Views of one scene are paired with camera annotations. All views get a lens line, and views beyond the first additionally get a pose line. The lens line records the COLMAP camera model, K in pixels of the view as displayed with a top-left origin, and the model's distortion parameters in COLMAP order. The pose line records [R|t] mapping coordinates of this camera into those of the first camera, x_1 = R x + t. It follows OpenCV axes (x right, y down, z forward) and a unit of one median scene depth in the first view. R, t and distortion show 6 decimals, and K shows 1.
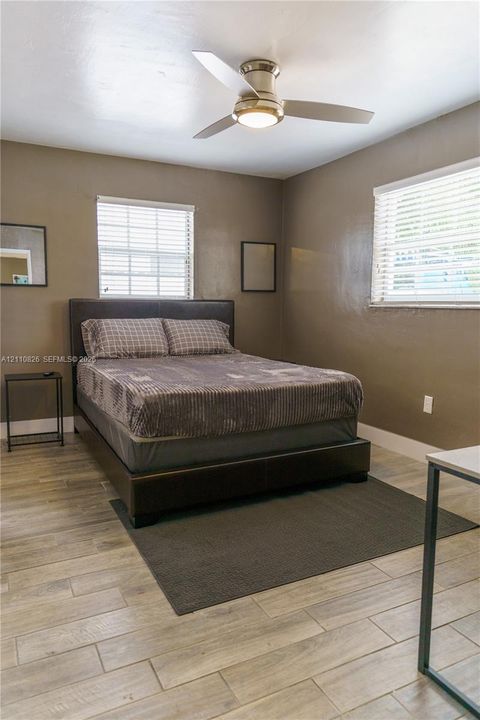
lens RADIAL K [[487.8, 0, 240.0], [0, 487.8, 360.0], [0, 0, 1]] dist [0.001503, 0.000190]
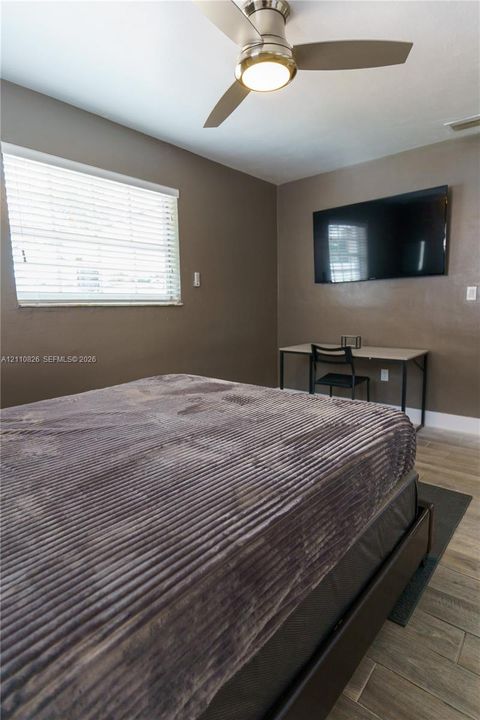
lens RADIAL K [[384.2, 0, 240.0], [0, 384.2, 360.0], [0, 0, 1]] dist [0.002989, 0.001587]
pose [[-0.374597, -0.134279, 0.917413, -0.604696], [0.117191, 0.974665, 0.190511, -0.149500], [-0.919752, 0.178877, -0.349370, 1.339028]]
